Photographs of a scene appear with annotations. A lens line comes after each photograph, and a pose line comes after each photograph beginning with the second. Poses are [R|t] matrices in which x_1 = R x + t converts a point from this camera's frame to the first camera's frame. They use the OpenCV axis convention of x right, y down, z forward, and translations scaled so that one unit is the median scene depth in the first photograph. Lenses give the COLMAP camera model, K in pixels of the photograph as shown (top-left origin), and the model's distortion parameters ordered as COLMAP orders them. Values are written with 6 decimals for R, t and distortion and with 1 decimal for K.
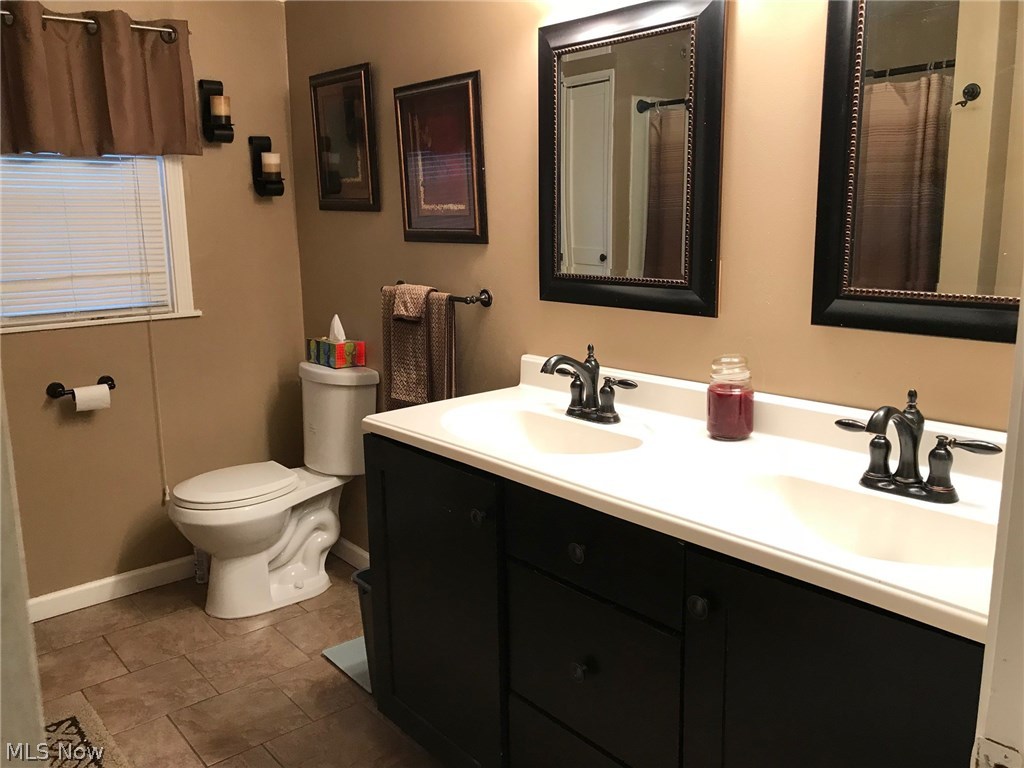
lens RADIAL K [[836.7, 0, 495.6], [0, 836.7, 382.2], [0, 0, 1]] dist [0.036204, -0.033831]
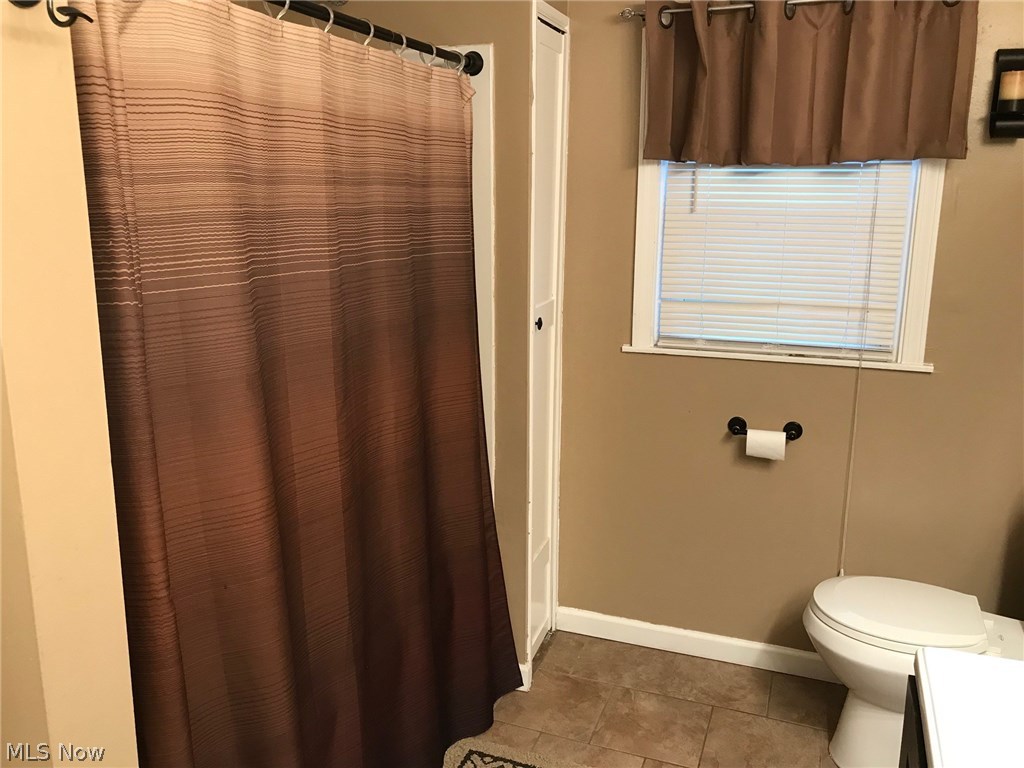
lens RADIAL K [[836.7, 0, 518.5], [0, 836.7, 379.7], [0, 0, 1]] dist [0.036204, -0.033831]
pose [[0.499074, 0.206460, -0.841605, 0.108357], [-0.187496, 0.973925, 0.127734, -0.110502], [0.846032, 0.094049, 0.524771, 0.330049]]
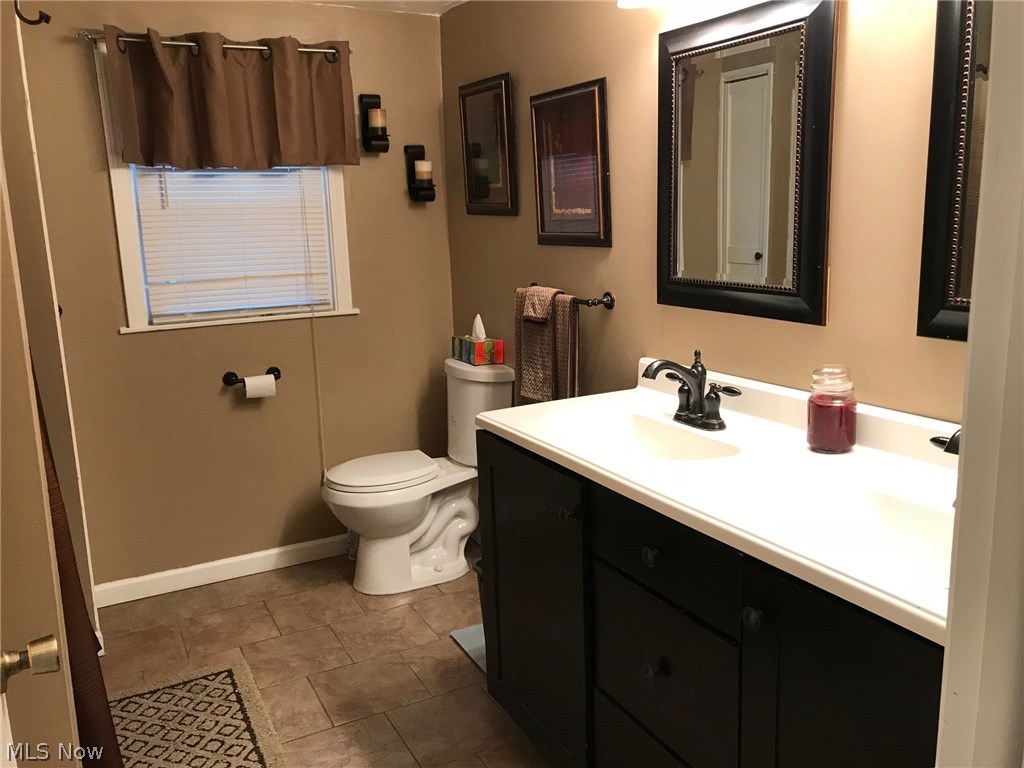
lens RADIAL K [[836.7, 0, 507.7], [0, 836.7, 383.2], [0, 0, 1]] dist [0.036204, -0.033831]
pose [[0.978113, 0.029448, -0.205982, 0.070085], [-0.027732, 0.999552, 0.011215, -0.007361], [0.206220, -0.005258, 0.978492, -0.018004]]
